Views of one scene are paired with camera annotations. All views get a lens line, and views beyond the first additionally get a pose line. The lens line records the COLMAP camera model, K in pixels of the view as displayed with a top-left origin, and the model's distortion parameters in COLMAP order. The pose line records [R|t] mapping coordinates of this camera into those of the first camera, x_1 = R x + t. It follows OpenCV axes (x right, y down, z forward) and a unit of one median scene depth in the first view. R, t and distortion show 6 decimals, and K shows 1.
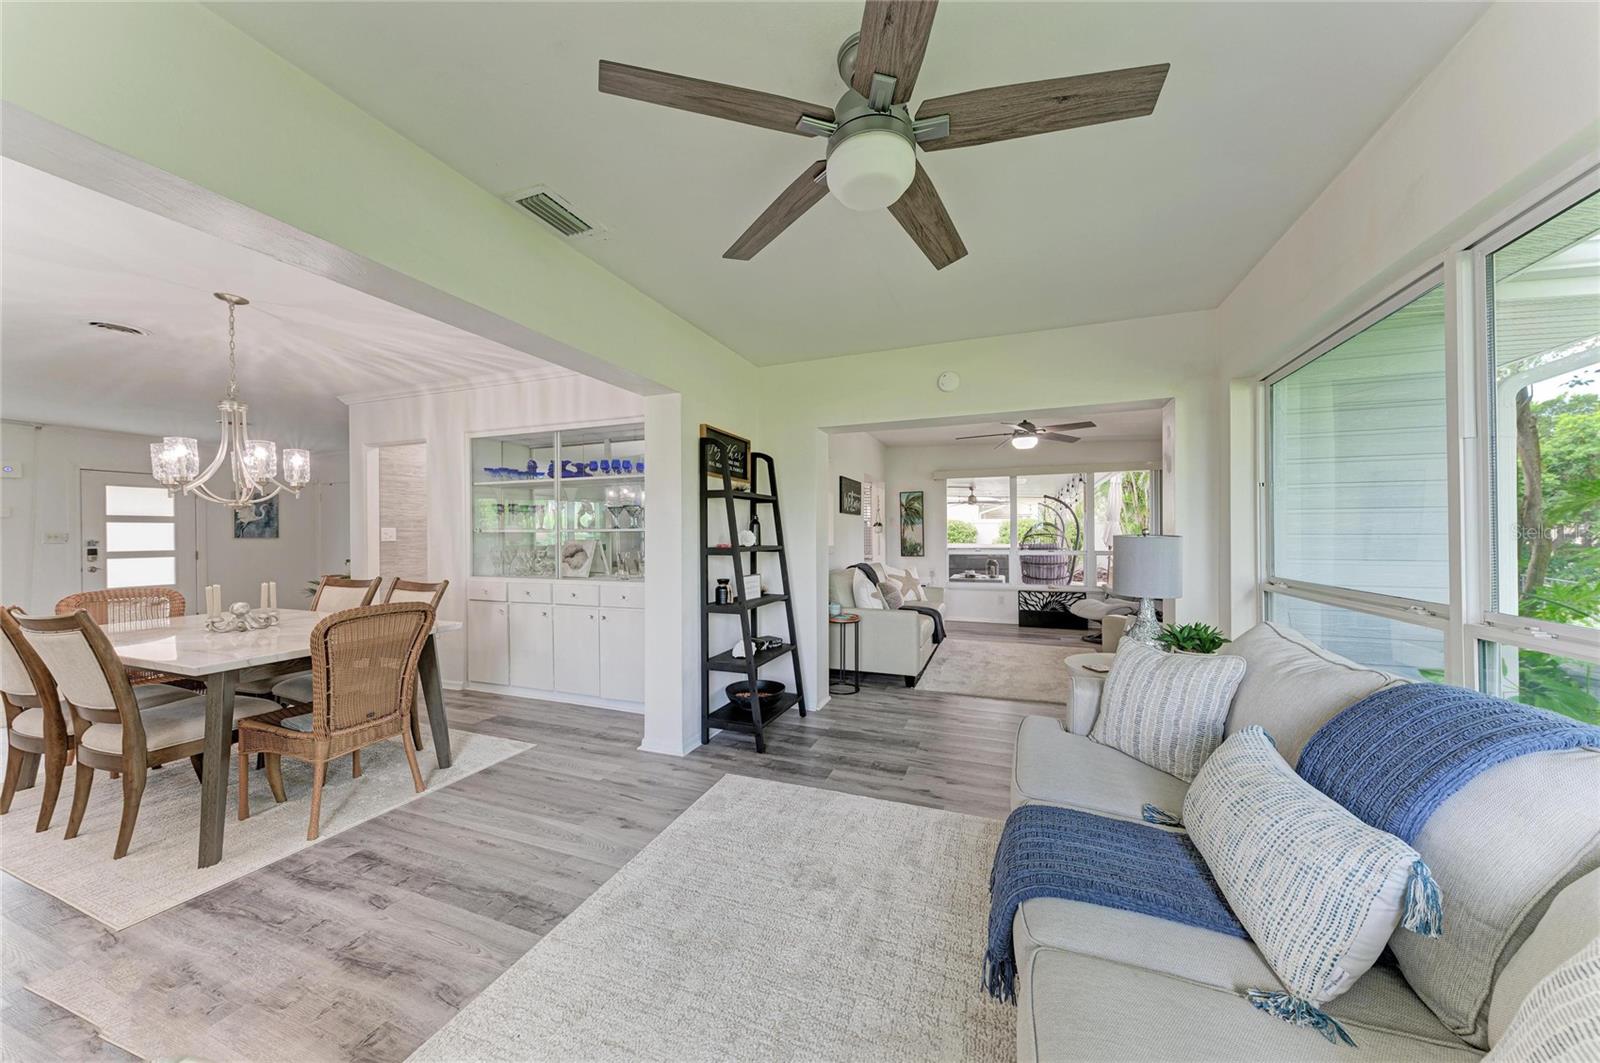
lens RADIAL K [[537.7, 0, 800.5], [0, 537.7, 533.3], [0, 0, 1]] dist [0.018017, -0.004780]
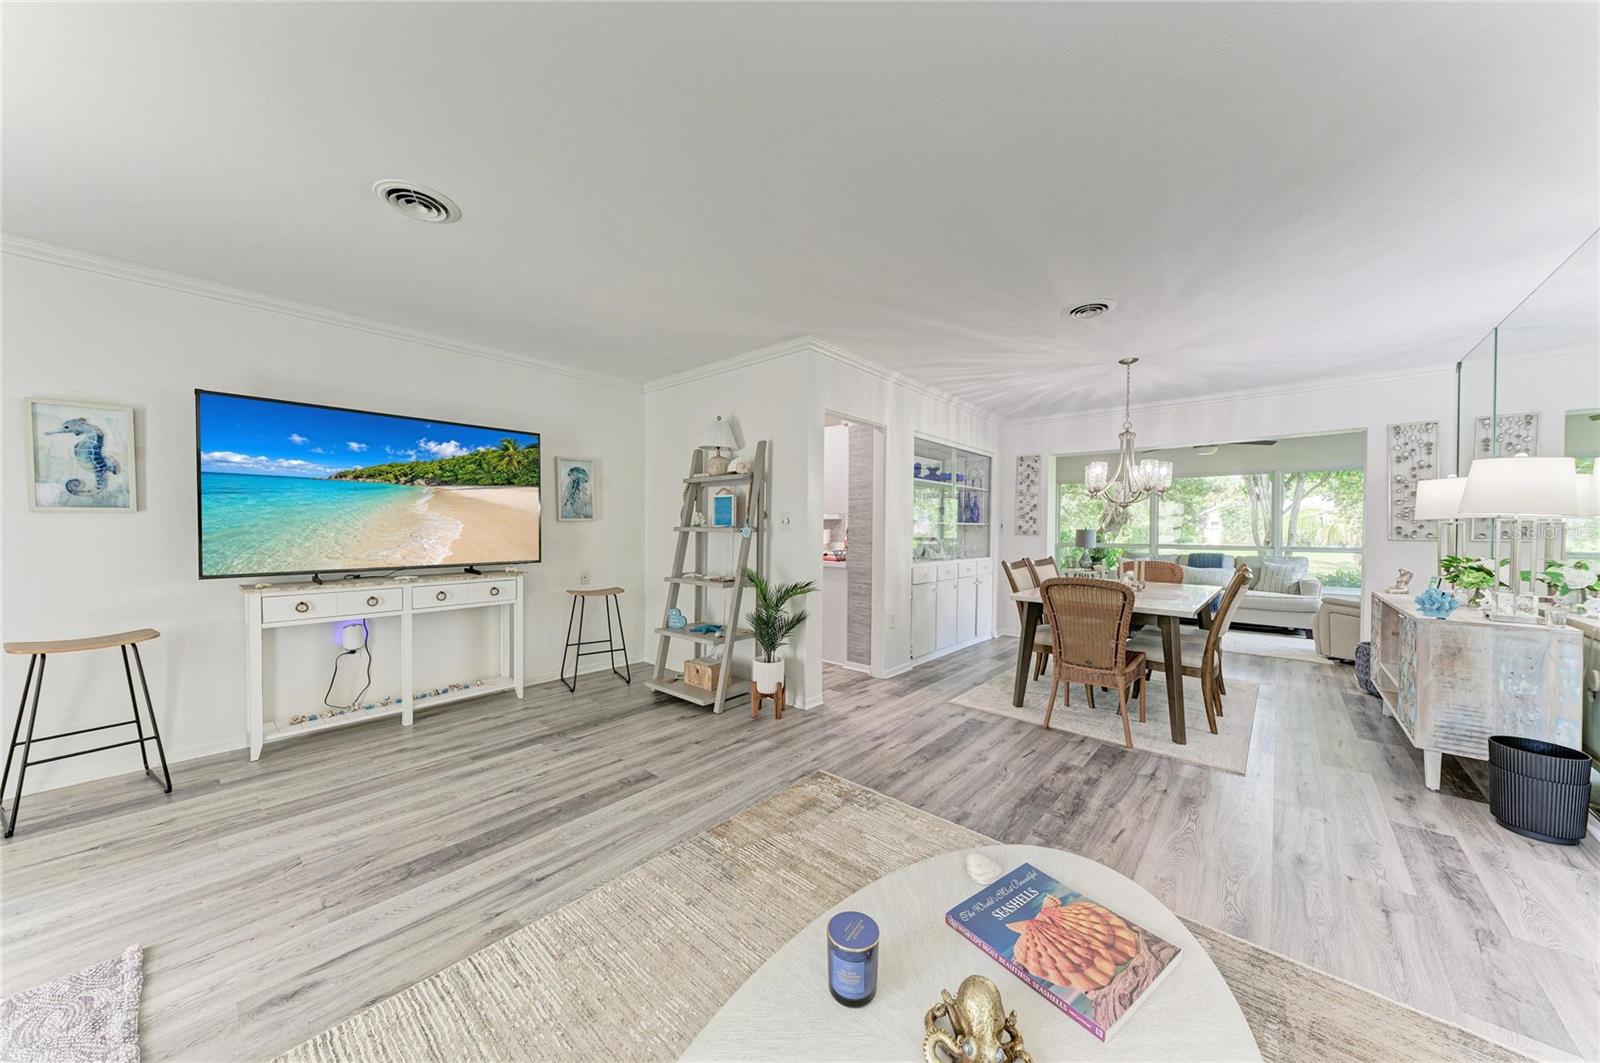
lens RADIAL K [[537.7, 0, 800.5], [0, 537.7, 533.3], [0, 0, 1]] dist [0.018017, -0.004780]
pose [[0.341890, -0.001798, 0.939738, -1.168341], [-0.010557, 0.999928, 0.005754, 0.010662], [-0.939681, -0.011888, 0.341846, 0.575115]]
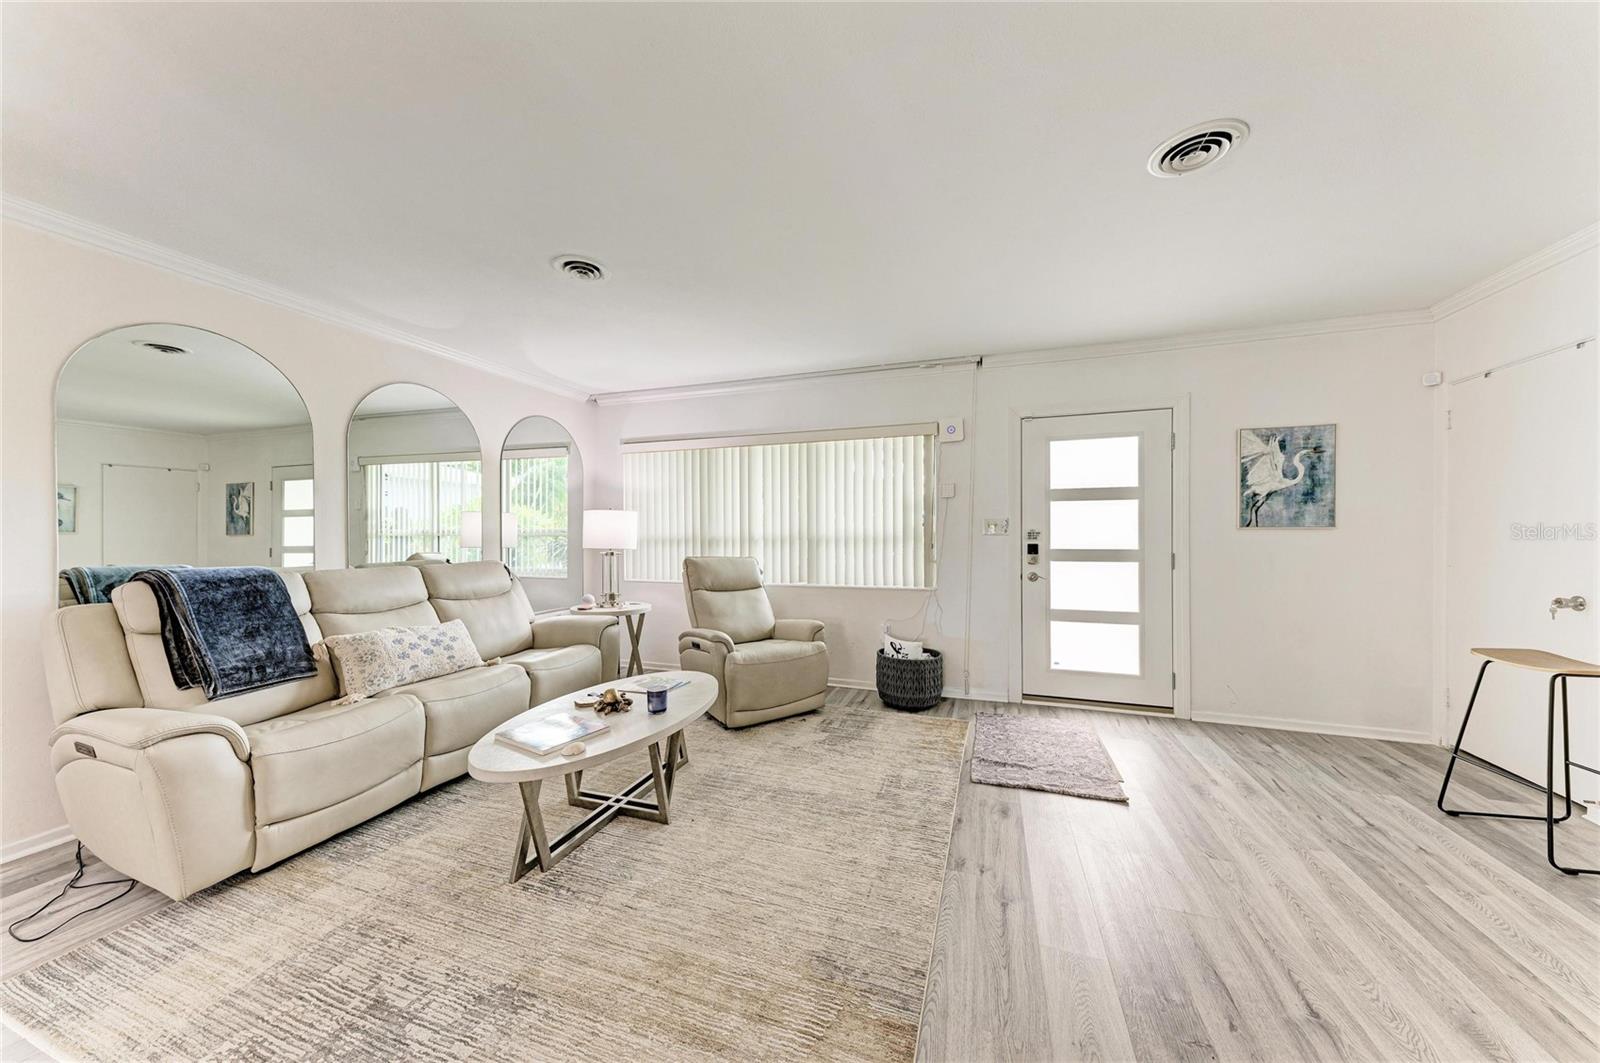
lens RADIAL K [[537.7, 0, 800.5], [0, 537.7, 533.3], [0, 0, 1]] dist [0.018017, -0.004780]
pose [[0.039825, 0.010746, -0.999149, -0.672231], [0.004269, 0.999931, 0.010924, 0.008189], [0.999198, -0.004700, 0.039776, 0.691228]]
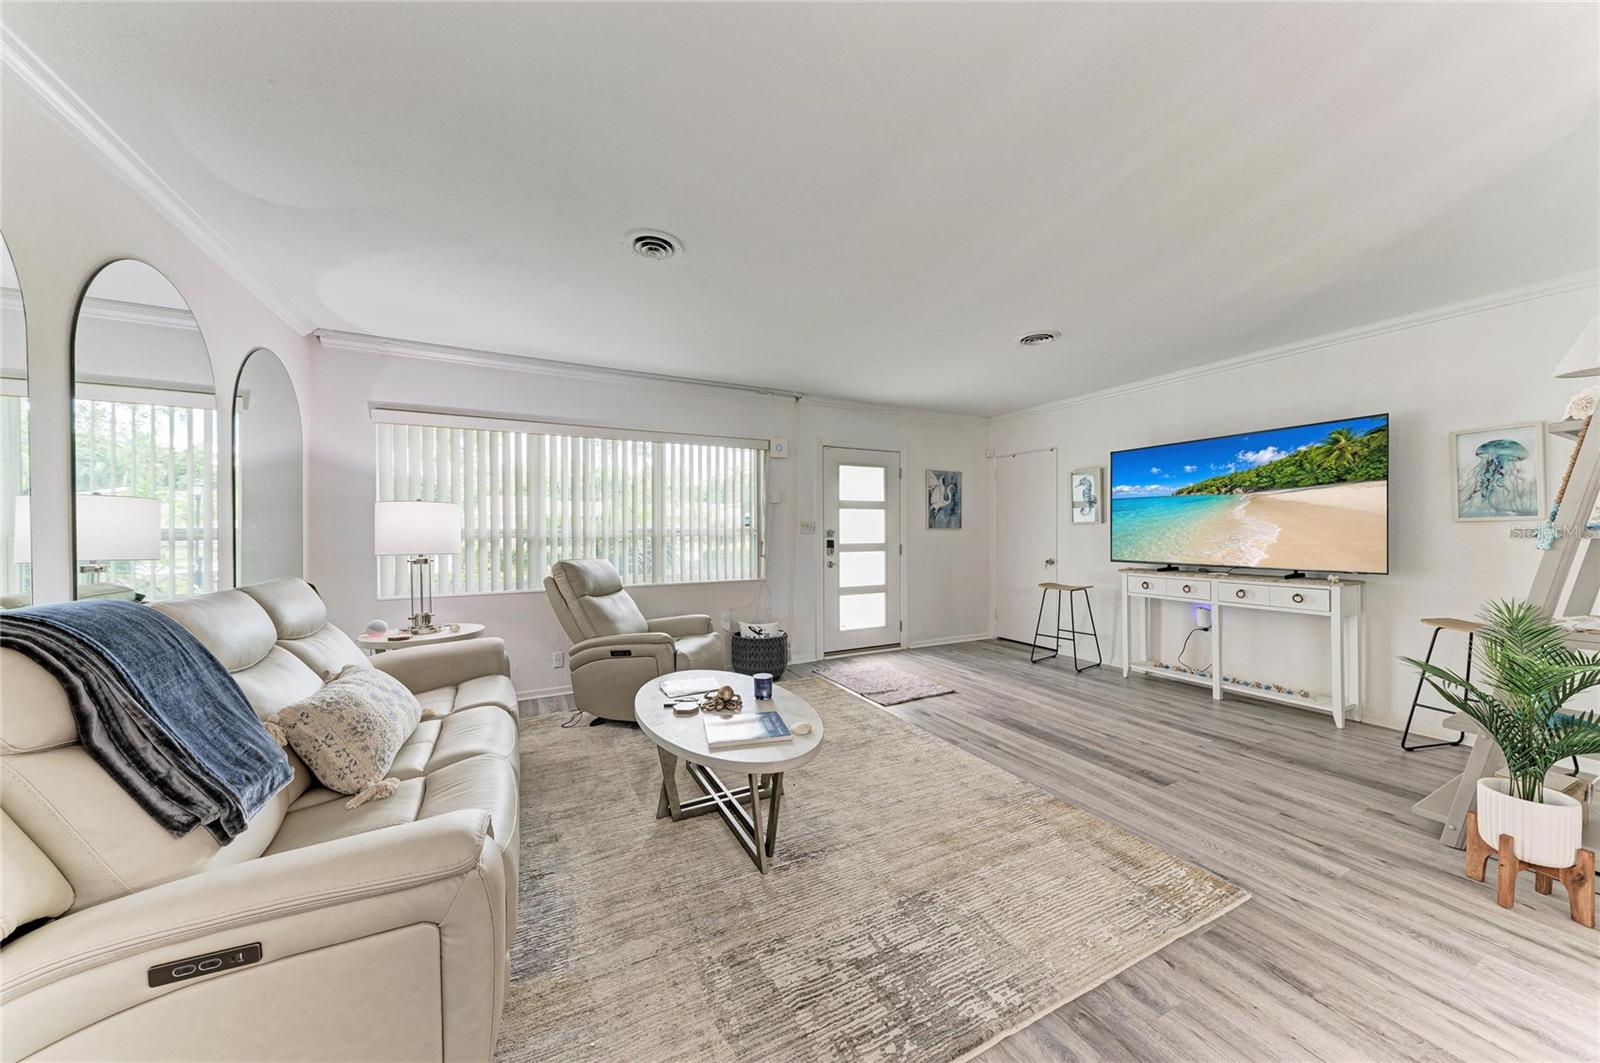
lens RADIAL K [[537.7, 0, 800.5], [0, 537.7, 533.3], [0, 0, 1]] dist [0.018017, -0.004780]
pose [[0.748948, 0.008443, -0.662575, -0.758655], [-0.001346, 0.999936, 0.011221, 0.008380], [0.662627, -0.007512, 0.748911, 0.339491]]
